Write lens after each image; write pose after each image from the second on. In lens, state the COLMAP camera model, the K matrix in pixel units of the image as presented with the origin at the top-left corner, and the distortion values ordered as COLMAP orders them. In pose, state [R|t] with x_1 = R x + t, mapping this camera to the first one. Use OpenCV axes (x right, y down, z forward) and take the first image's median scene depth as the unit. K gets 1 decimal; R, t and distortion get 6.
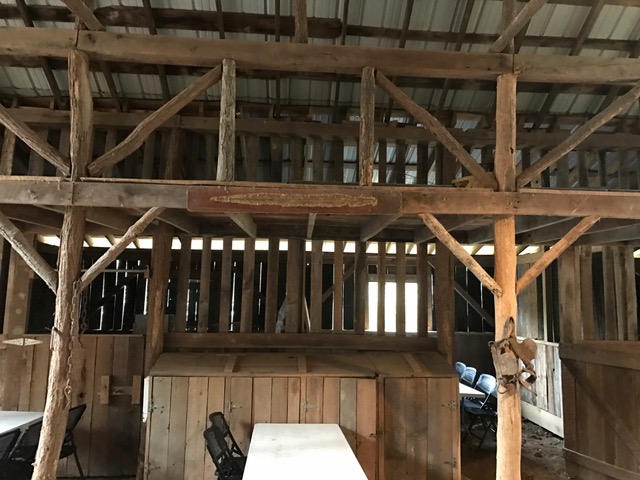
lens RADIAL K [[527.4, 0, 321.1], [0, 527.4, 237.0], [0, 0, 1]] dist [0.028724, -0.005595]
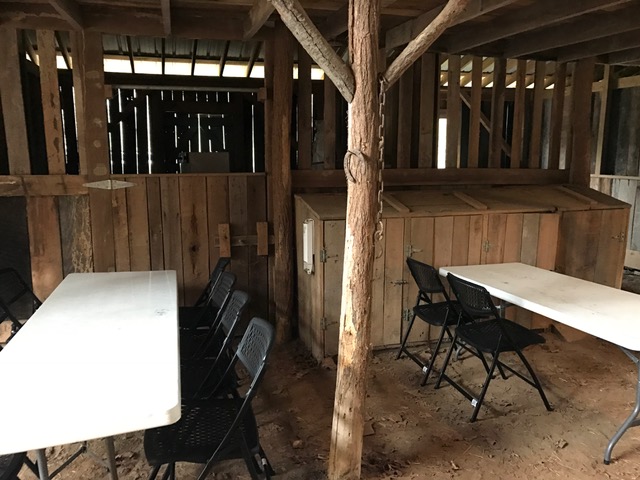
lens RADIAL K [[527.7, 0, 321.5], [0, 527.7, 239.2], [0, 0, 1]] dist [0.045685, -0.044498]
pose [[0.974040, -0.051383, 0.220465, -0.510235], [-0.012956, 0.959649, 0.280902, 0.065543], [-0.226003, -0.276466, 0.934071, 0.245448]]
